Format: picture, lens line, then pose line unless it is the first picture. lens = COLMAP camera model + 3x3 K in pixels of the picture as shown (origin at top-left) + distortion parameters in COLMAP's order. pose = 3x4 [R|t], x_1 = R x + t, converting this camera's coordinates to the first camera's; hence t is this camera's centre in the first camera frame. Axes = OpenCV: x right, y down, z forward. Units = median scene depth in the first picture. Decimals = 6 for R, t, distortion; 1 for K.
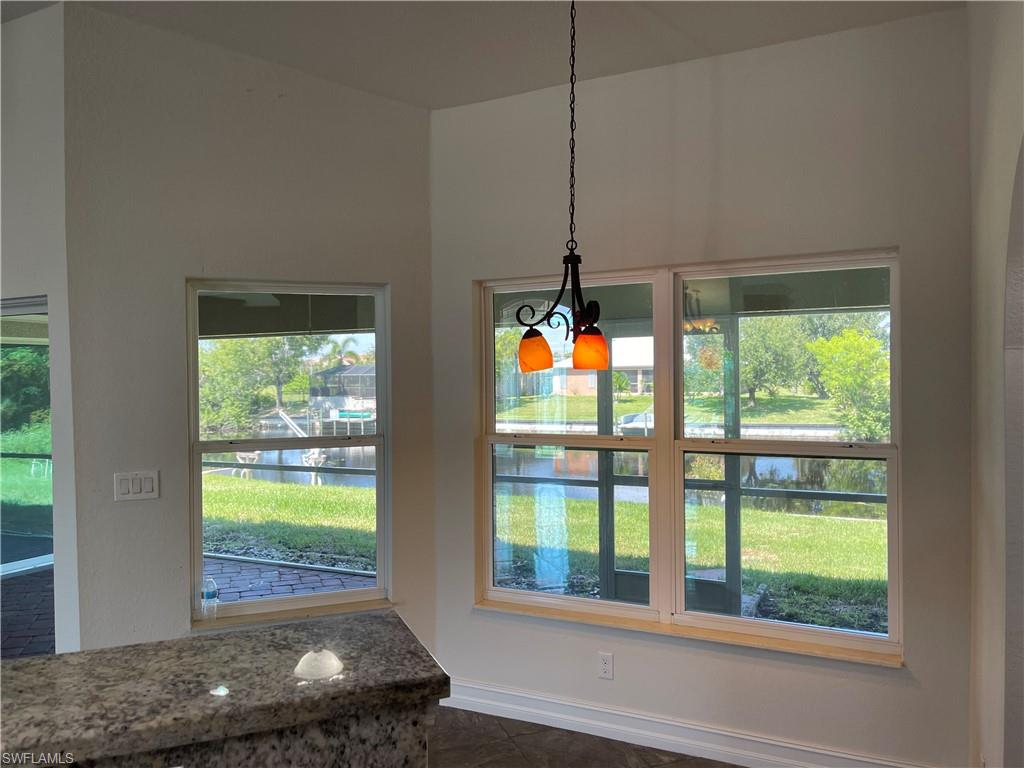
lens RADIAL K [[777.9, 0, 513.5], [0, 777.9, 381.9], [0, 0, 1]] dist [0.056609, -0.073110]
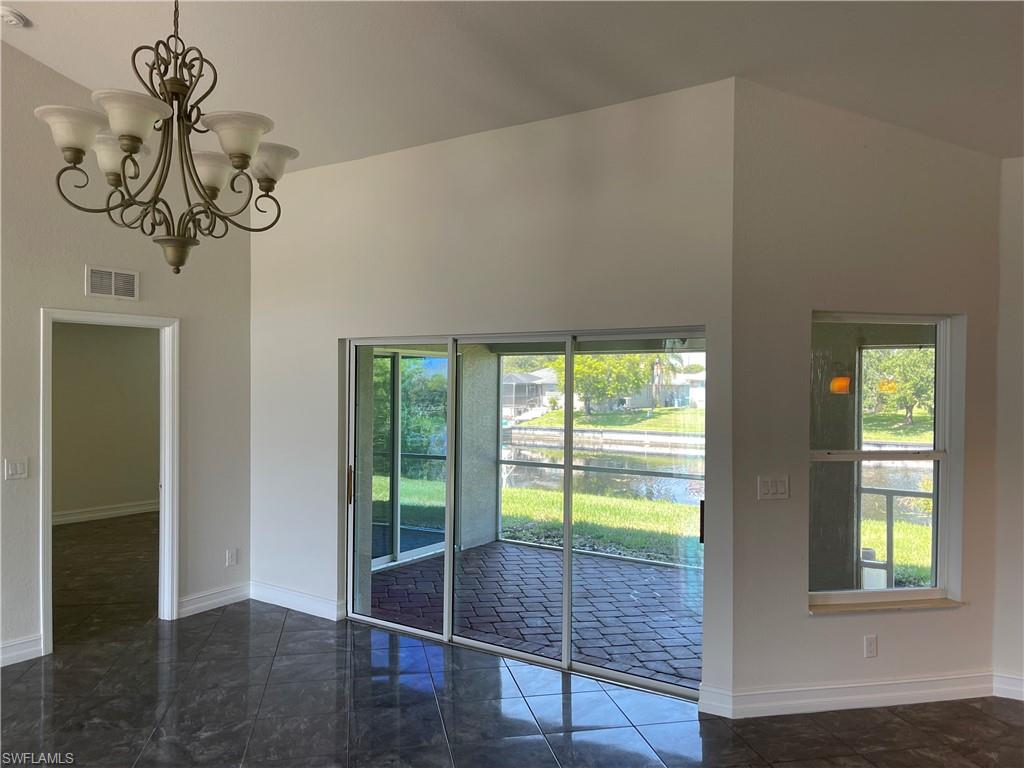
lens RADIAL K [[777.9, 0, 519.8], [0, 777.9, 390.2], [0, 0, 1]] dist [0.056609, -0.073110]
pose [[0.991556, 0.021401, -0.127897, -0.629871], [-0.021557, 0.999768, 0.000164, -0.005246], [0.127871, 0.002595, 0.991787, -0.186259]]
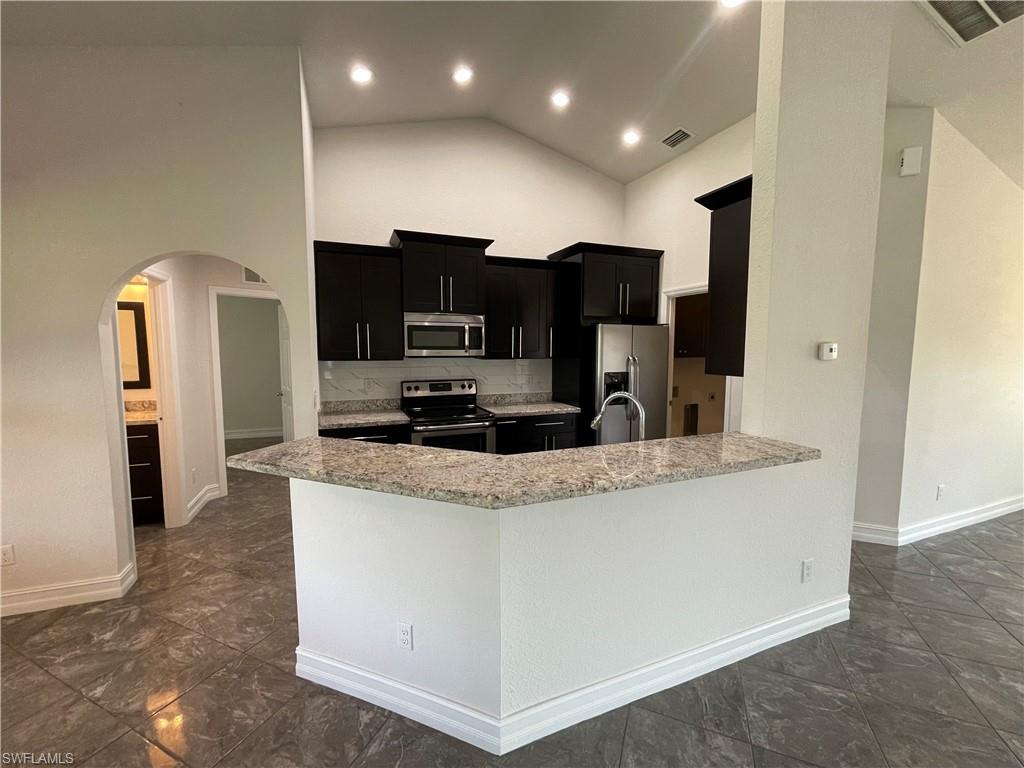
lens RADIAL K [[416.8, 0, 512.2], [0, 416.8, 383.6], [0, 0, 1]] dist [-0.003802, 0.000534]
pose [[-0.736084, -0.053704, 0.674756, -0.561312], [0.009243, 0.995957, 0.089352, 0.019885], [-0.676827, 0.072008, -0.732612, 0.551987]]
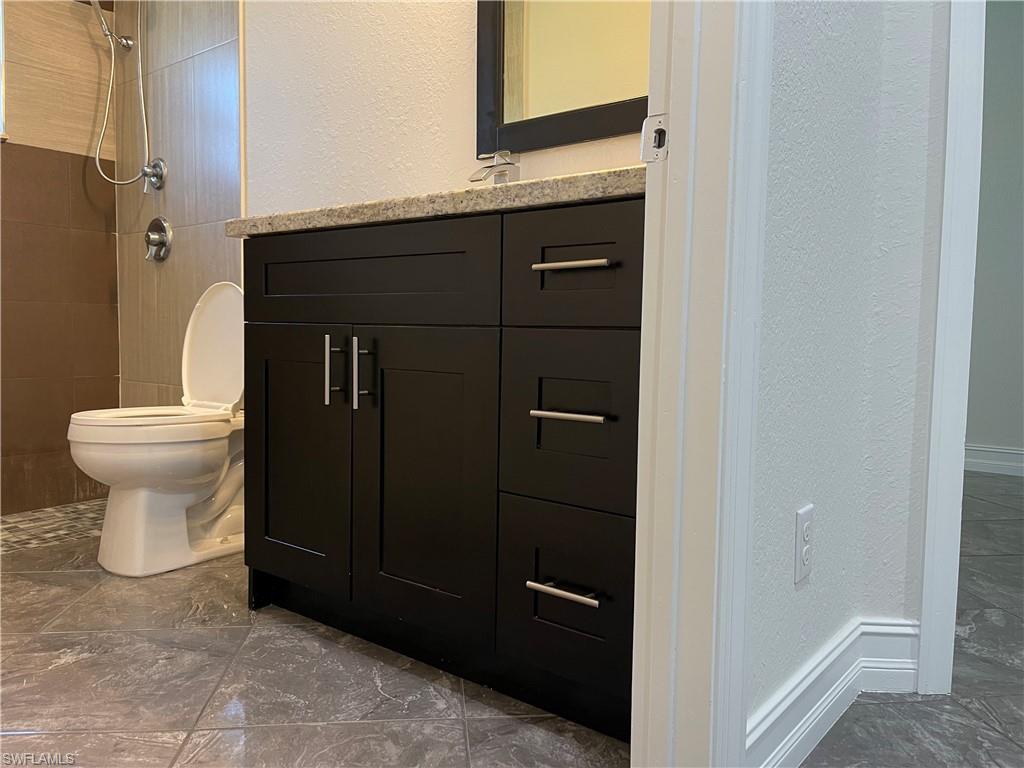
lens RADIAL K [[777.9, 0, 512.2], [0, 777.9, 384.8], [0, 0, 1]] dist [0.056609, -0.073110]
pose [[0.227576, -0.050554, 0.972447, 0.304608], [-0.009107, 0.998497, 0.054039, 0.235310], [-0.973718, -0.021154, 0.226774, 0.401841]]
